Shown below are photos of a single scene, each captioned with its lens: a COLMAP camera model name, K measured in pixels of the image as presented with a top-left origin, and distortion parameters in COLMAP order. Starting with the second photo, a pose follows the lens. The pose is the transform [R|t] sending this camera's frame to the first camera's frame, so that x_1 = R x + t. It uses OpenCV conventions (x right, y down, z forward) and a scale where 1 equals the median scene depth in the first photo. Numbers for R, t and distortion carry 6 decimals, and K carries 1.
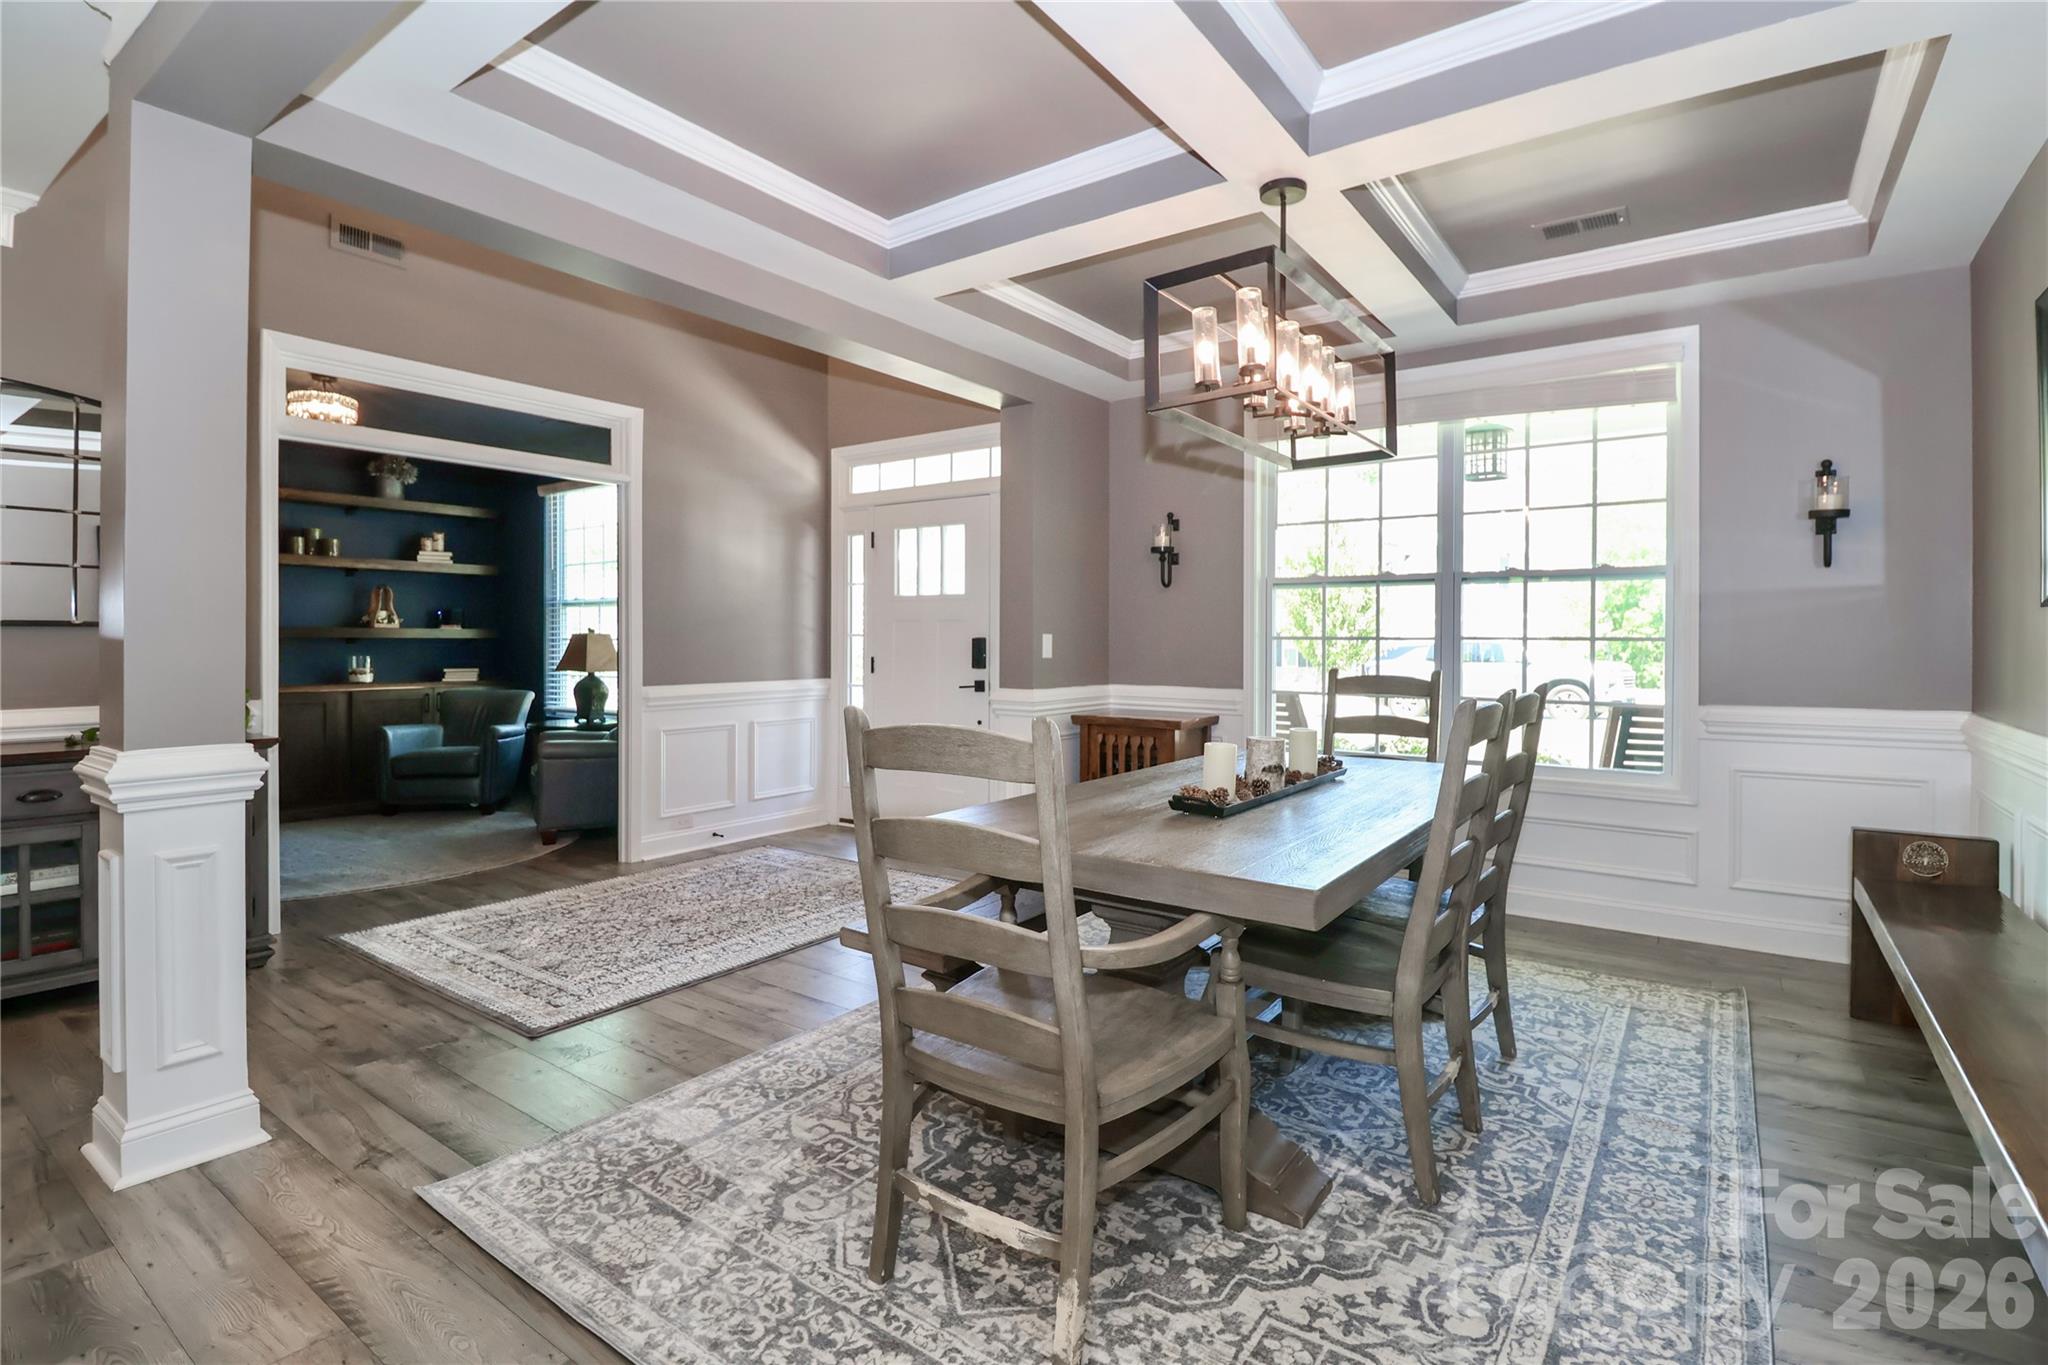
lens RADIAL K [[960.5, 0, 1065.5], [0, 960.5, 642.1], [0, 0, 1]] dist [-0.004137, -0.001002]
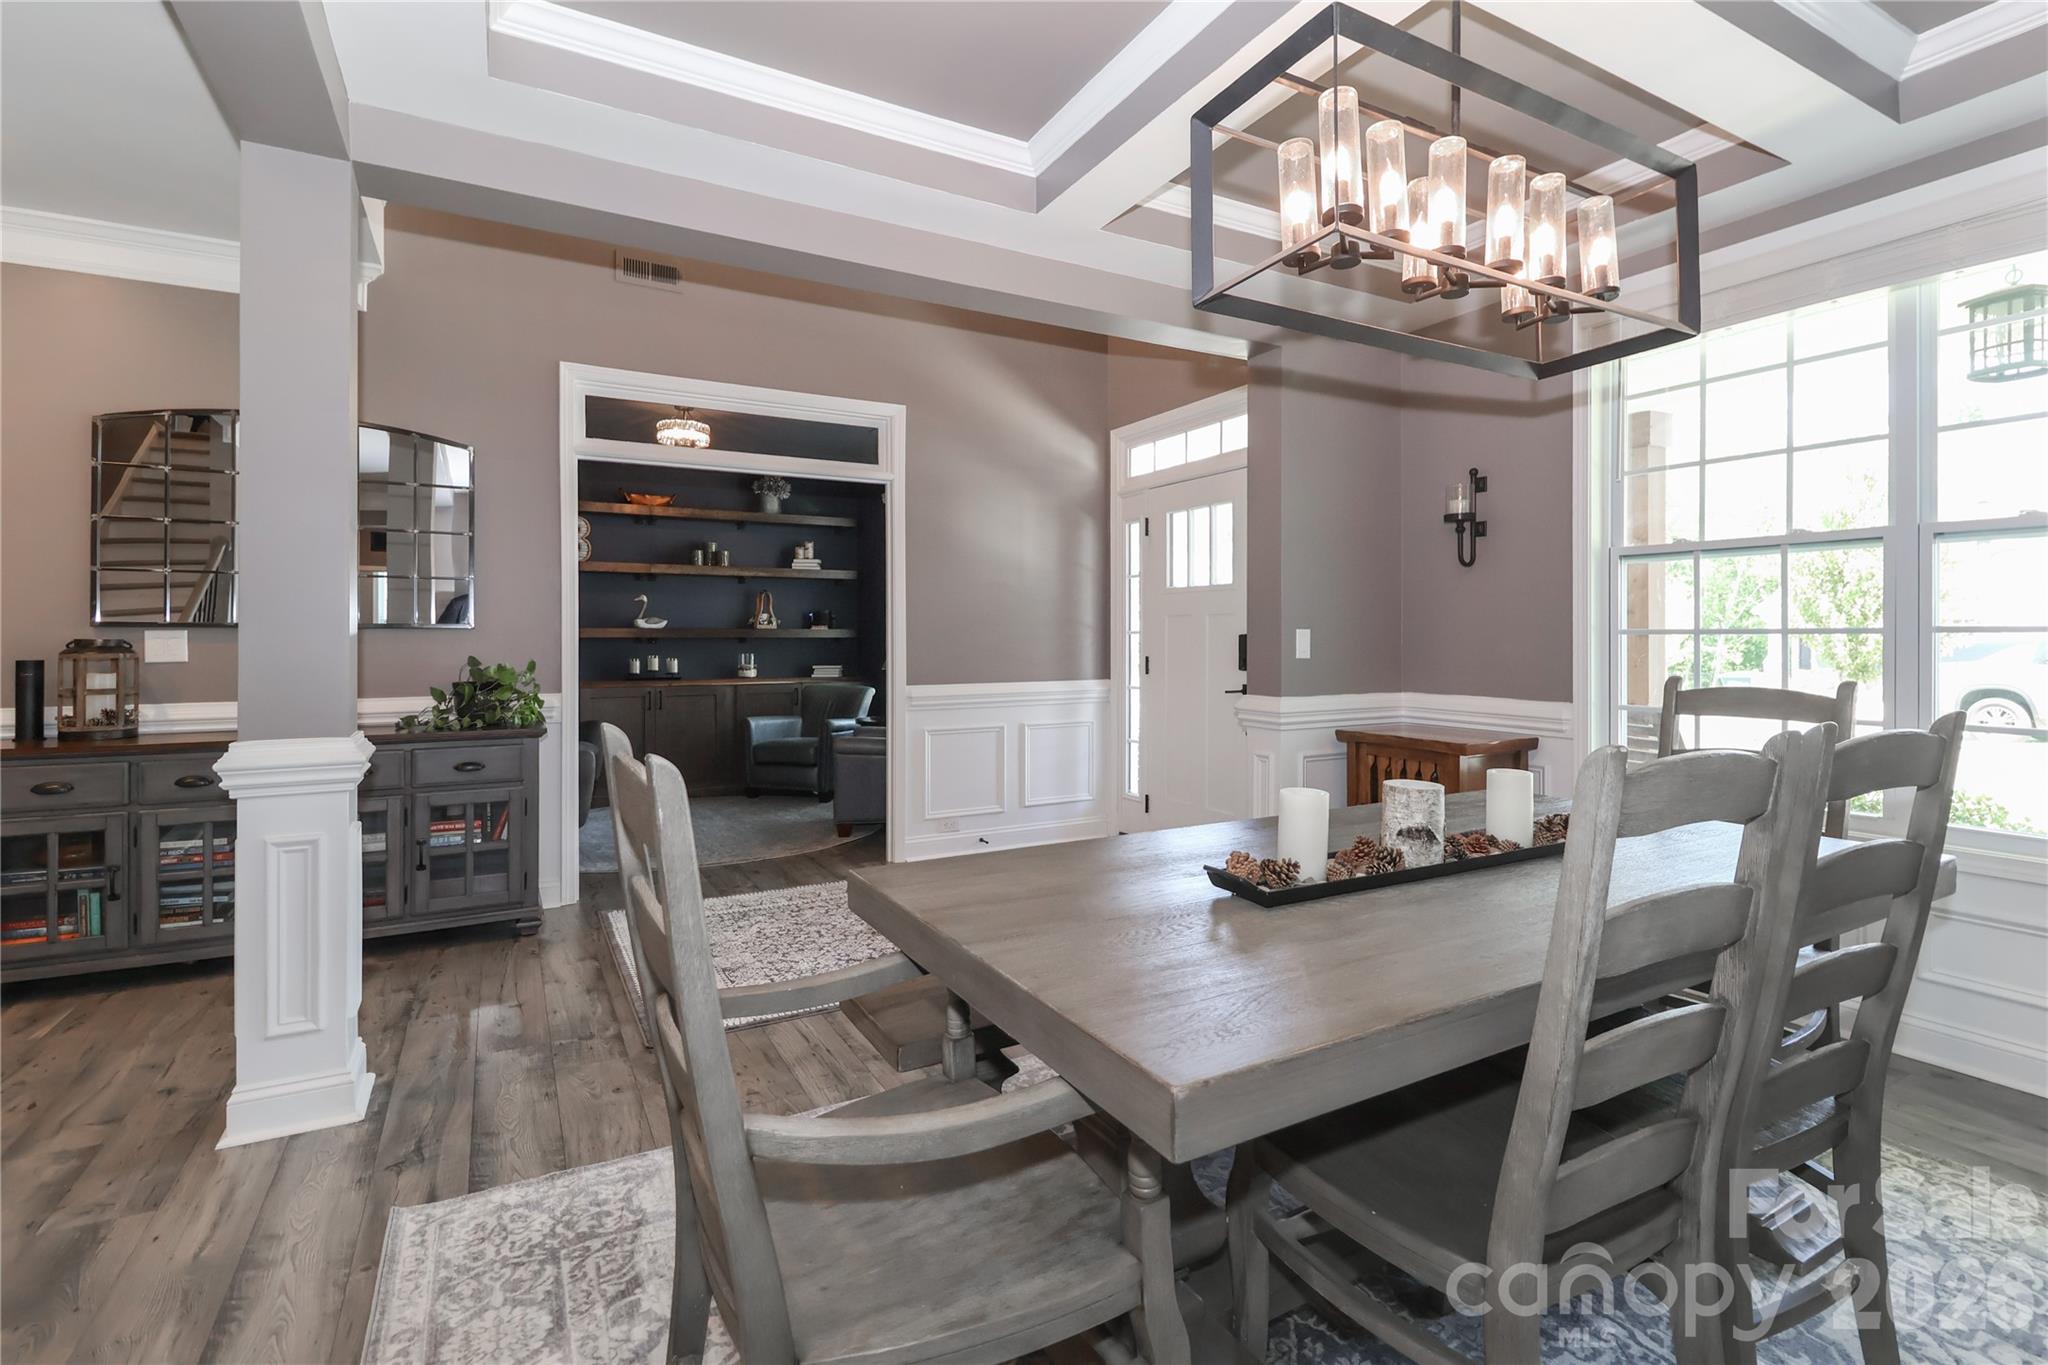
lens RADIAL K [[981.6, 0, 1082.4], [0, 981.6, 638.2], [0, 0, 1]] dist [0.003456, -0.000024]
pose [[0.908937, -0.004551, -0.416908, 0.135845], [0.003732, 0.999989, -0.002779, 0.000887], [0.416916, 0.000970, 0.908945, 0.143645]]
